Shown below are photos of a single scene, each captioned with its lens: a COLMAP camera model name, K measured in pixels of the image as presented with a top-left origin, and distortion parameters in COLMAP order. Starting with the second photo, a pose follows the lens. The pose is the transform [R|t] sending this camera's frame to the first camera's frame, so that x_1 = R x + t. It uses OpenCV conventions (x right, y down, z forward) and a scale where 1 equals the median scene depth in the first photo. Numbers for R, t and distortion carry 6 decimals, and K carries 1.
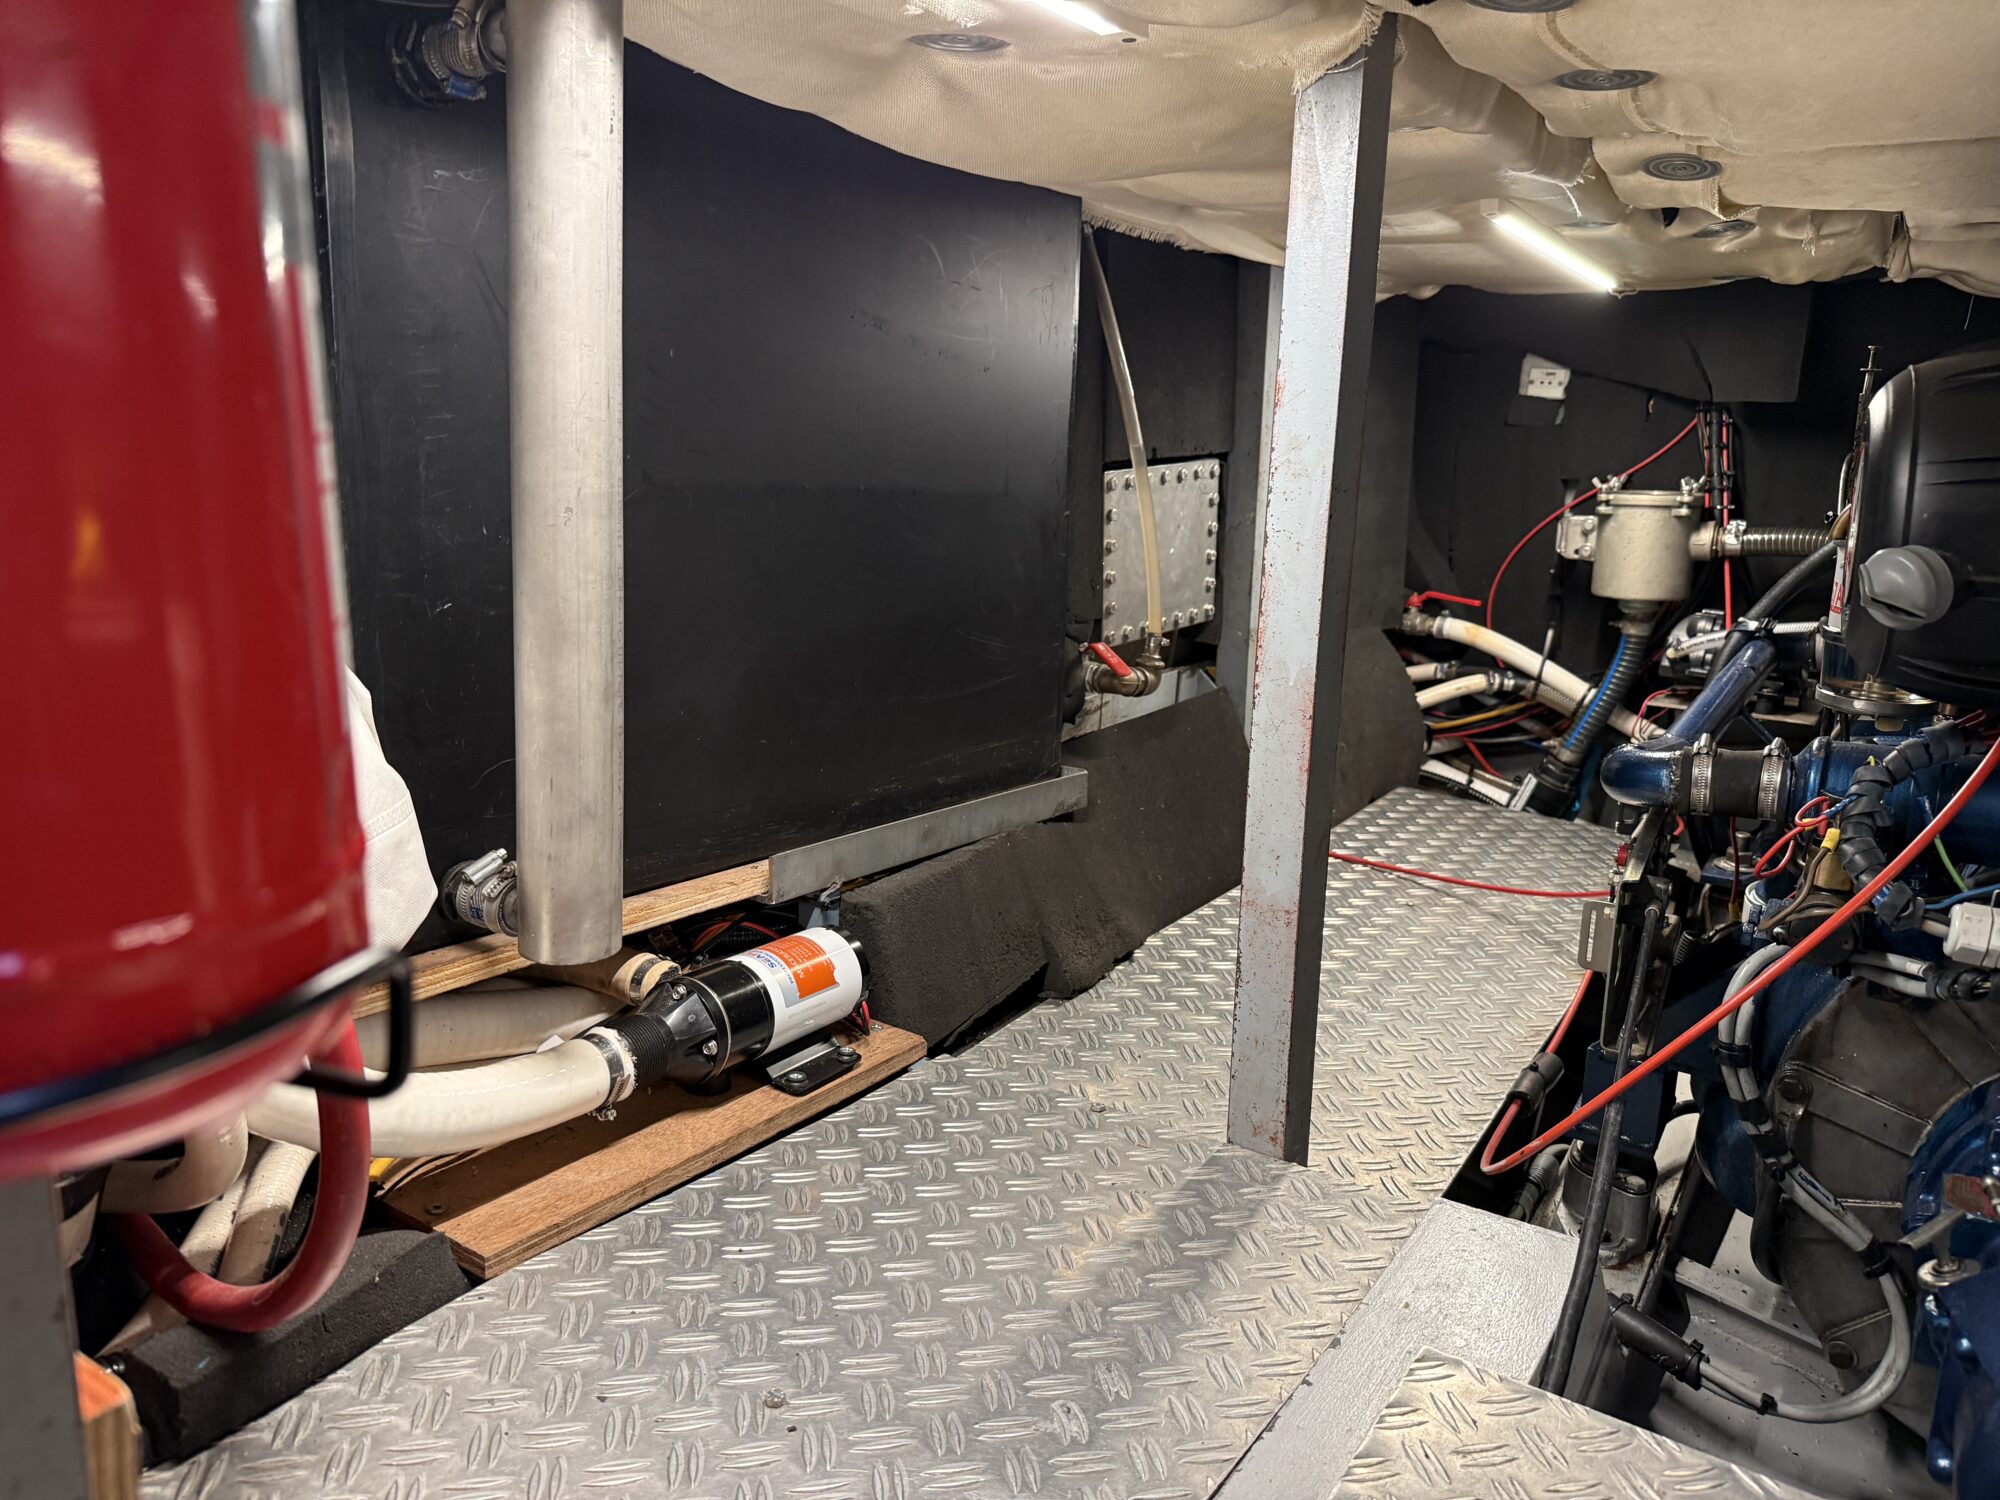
lens RADIAL K [[1413.9, 0, 1000.1], [0, 1413.9, 747.1], [0, 0, 1]] dist [0.028789, -0.046019]
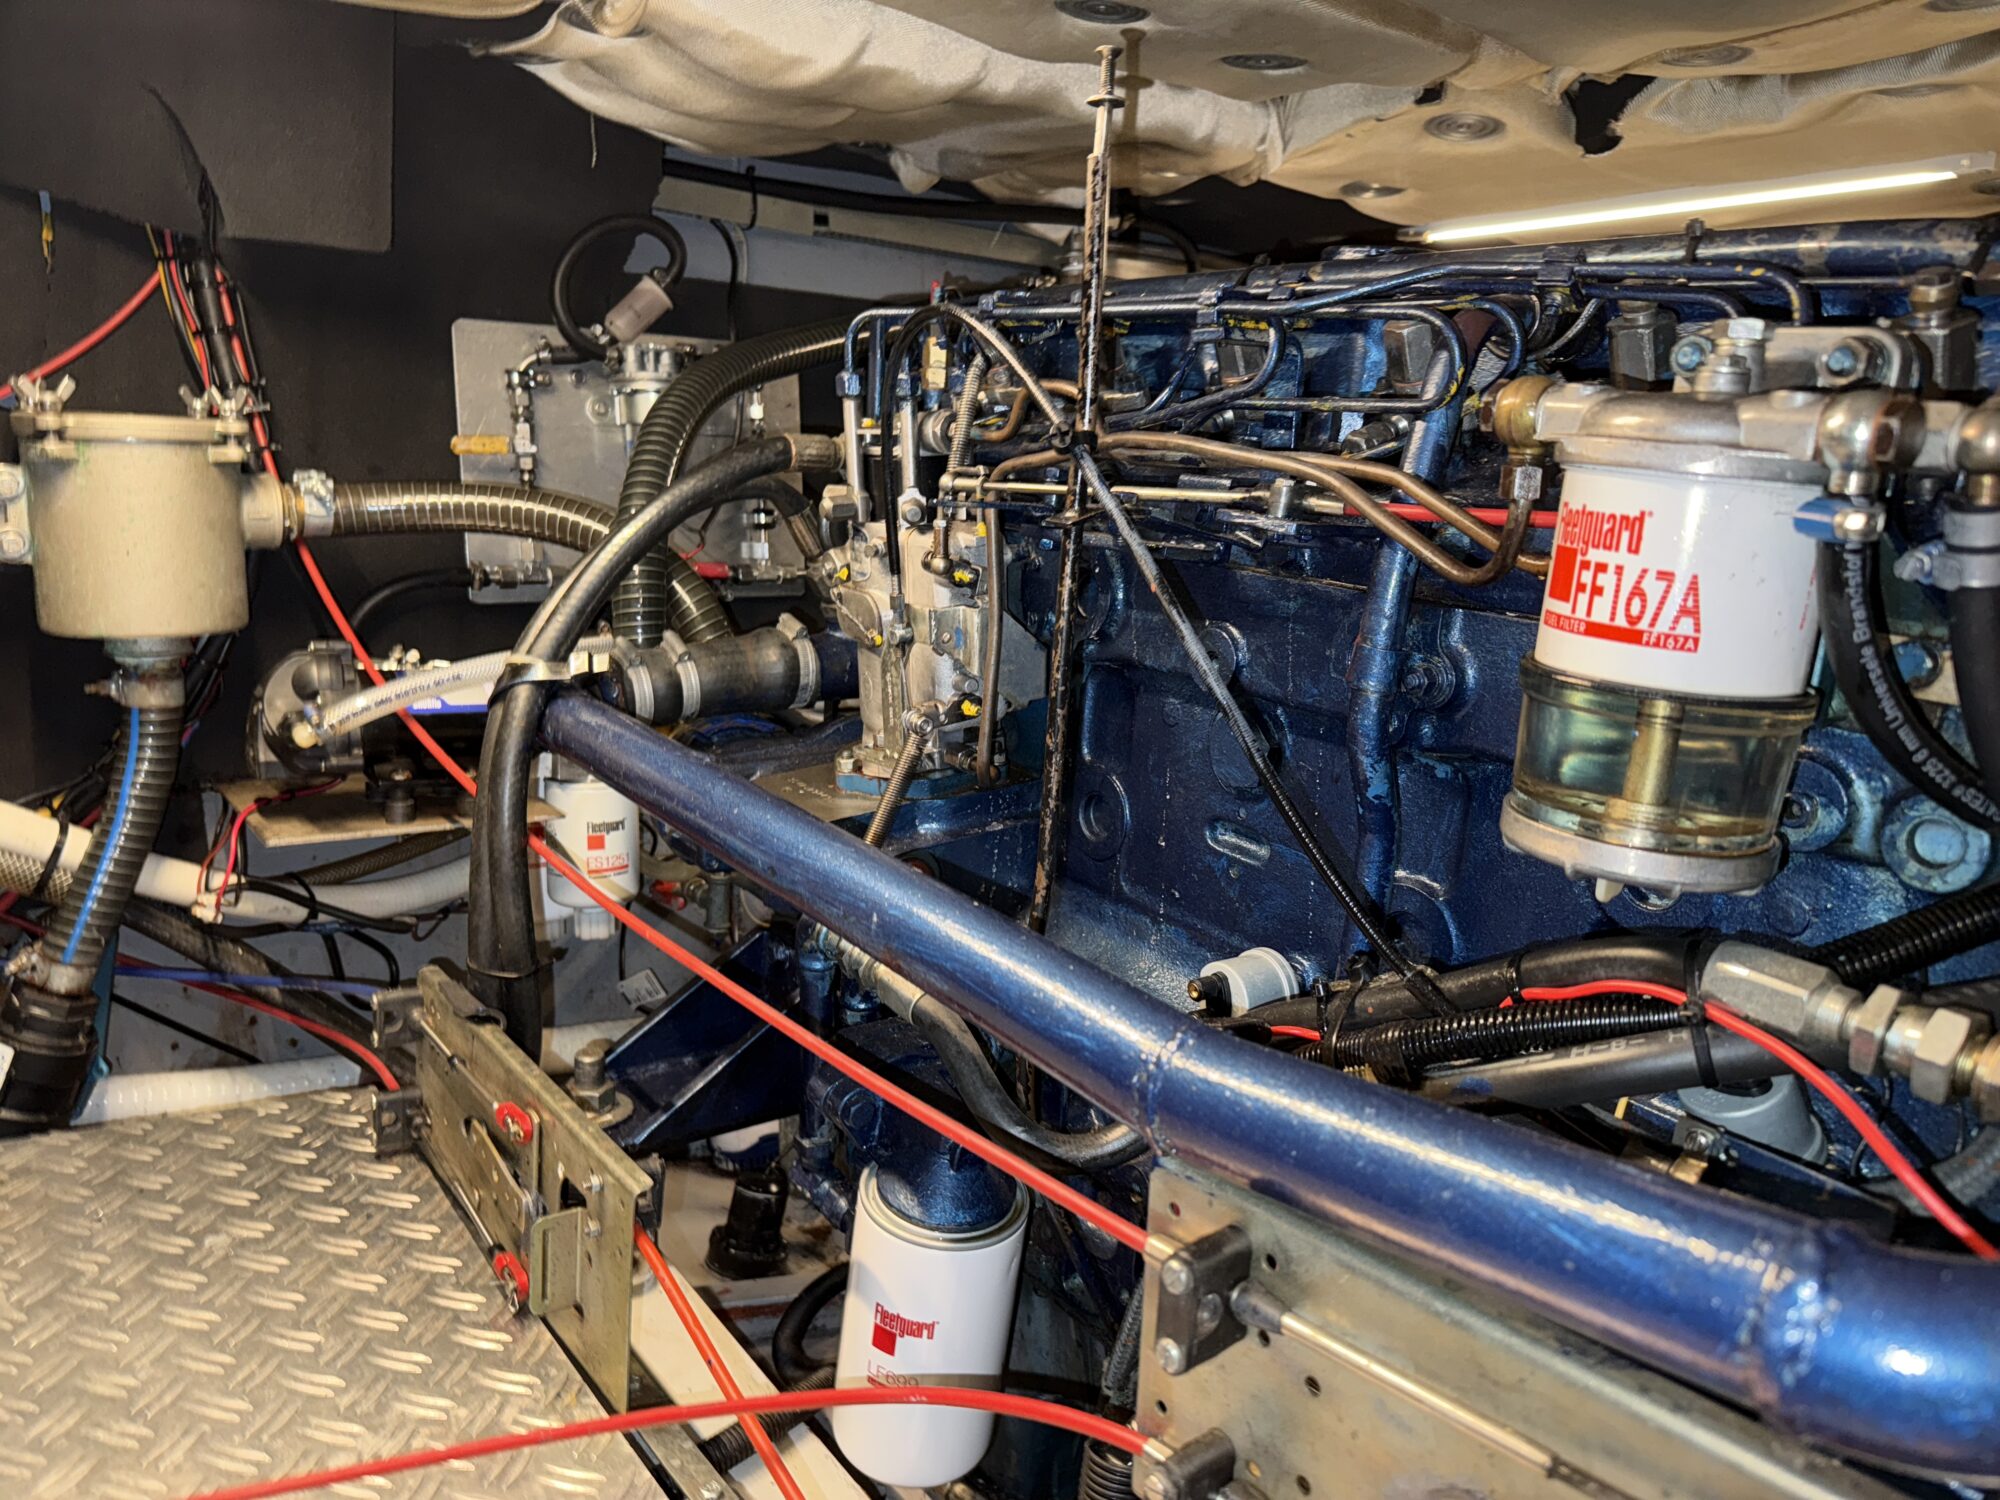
lens RADIAL K [[1413.9, 0, 991.5], [0, 1413.9, 754.1], [0, 0, 1]] dist [0.028789, -0.046019]
pose [[0.410110, -0.184639, 0.893151, 0.204713], [0.154554, 0.979199, 0.131461, -0.138437], [-0.898845, 0.084127, 0.430116, 0.883861]]
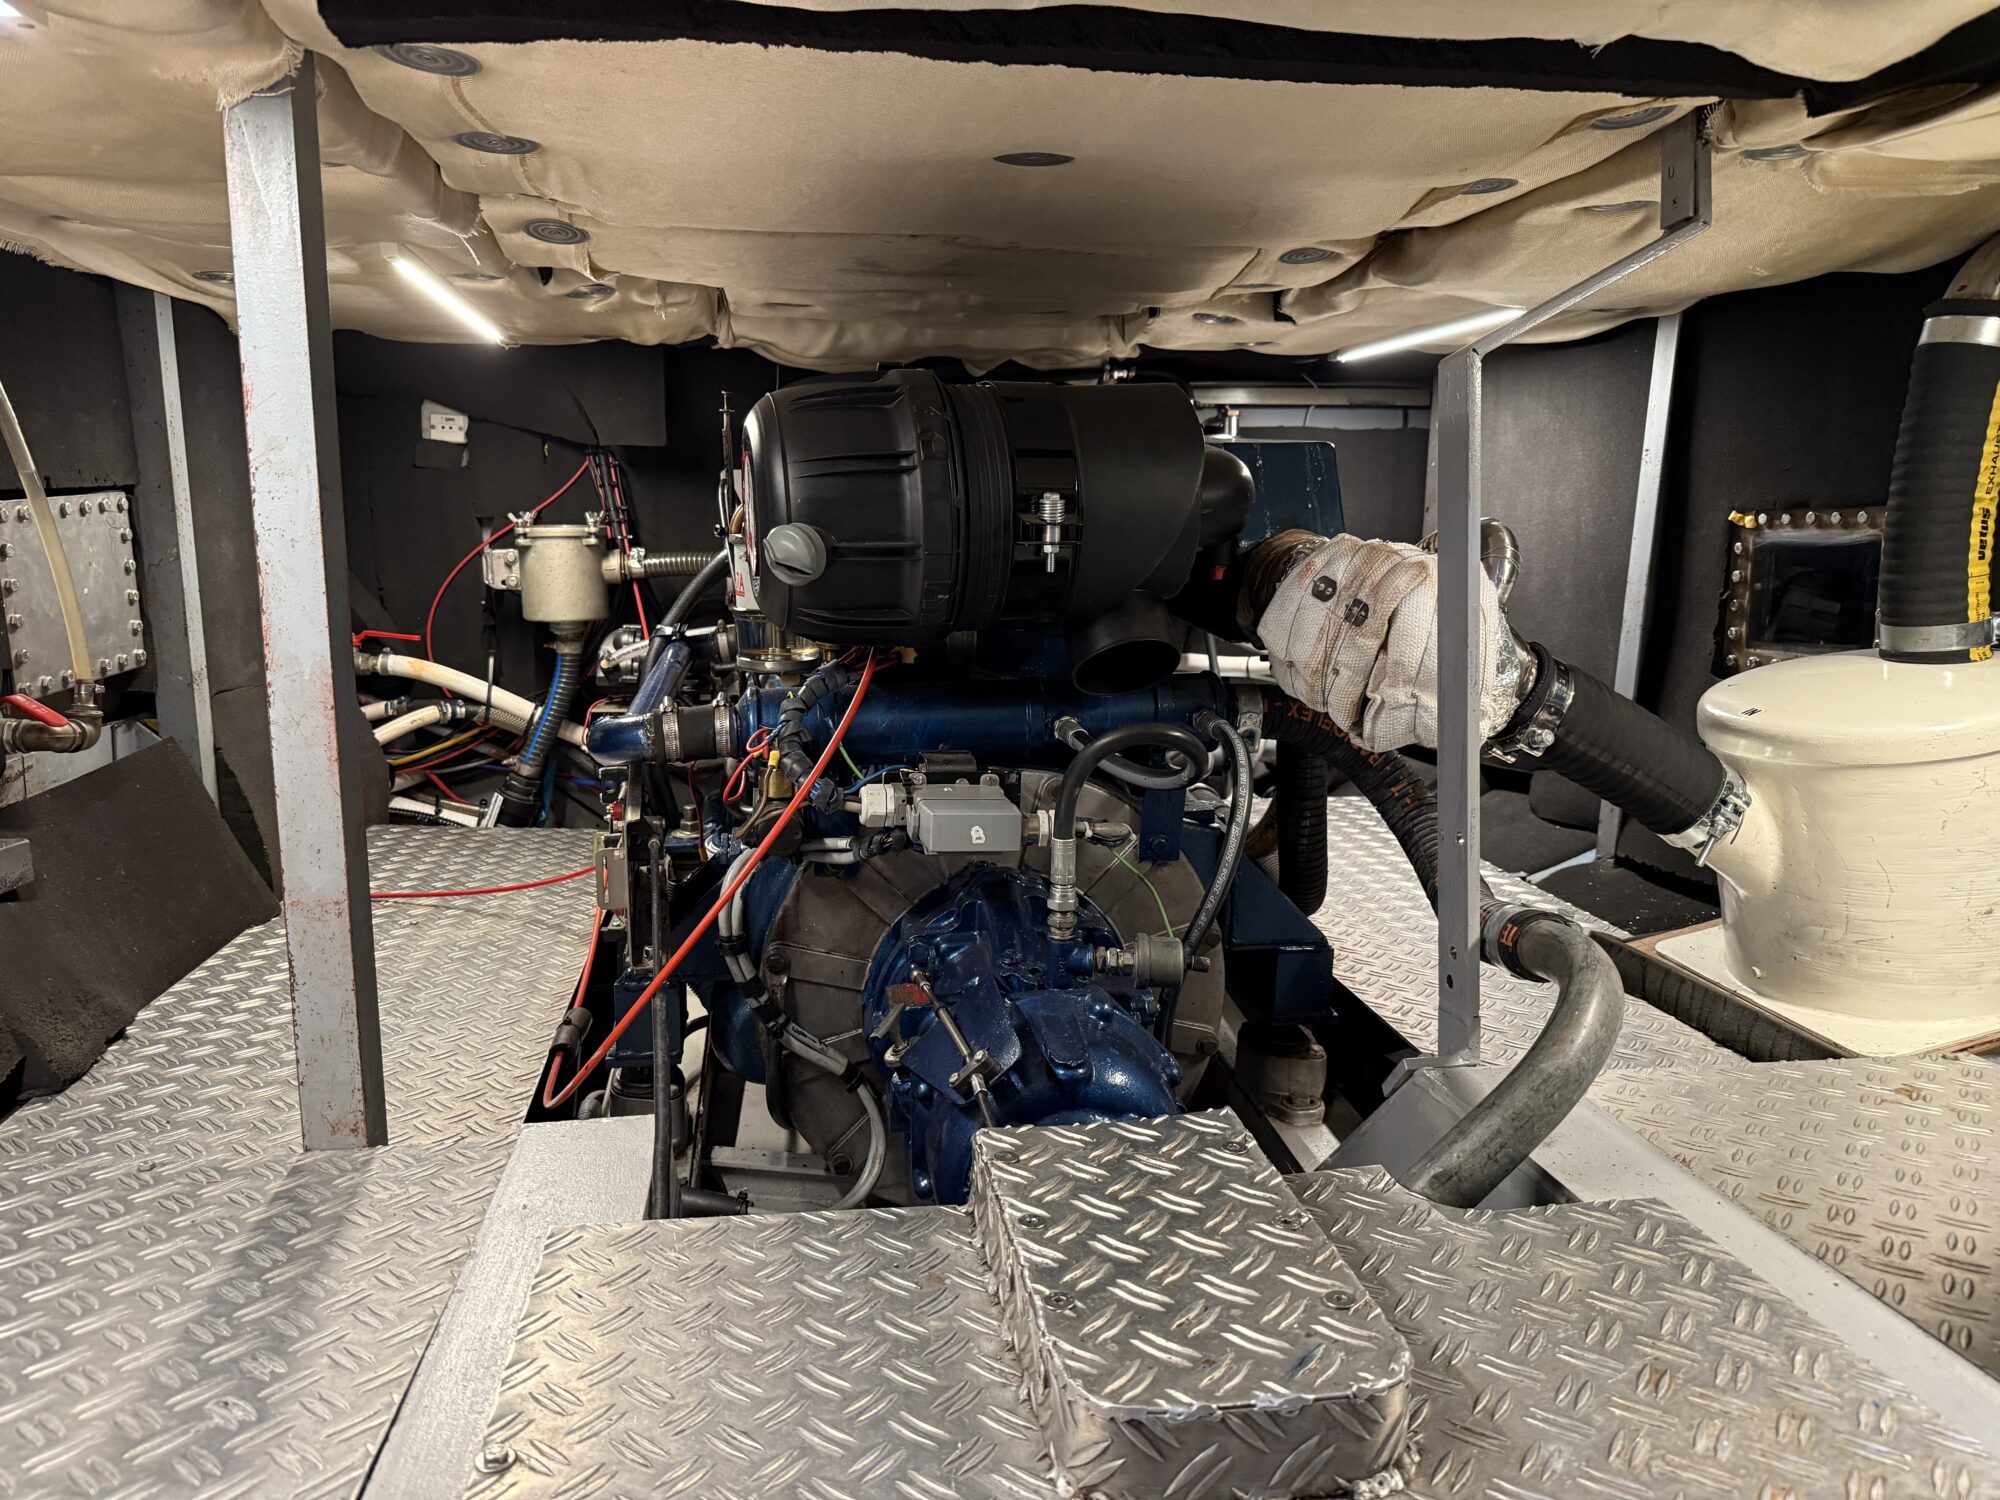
lens RADIAL K [[1413.9, 0, 998.4], [0, 1413.9, 748.9], [0, 0, 1]] dist [0.028789, -0.046019]
pose [[0.737943, -0.129077, 0.662404, -0.077252], [0.156688, 0.987487, 0.017867, 0.044694], [-0.656421, 0.090606, 0.748934, -0.065653]]
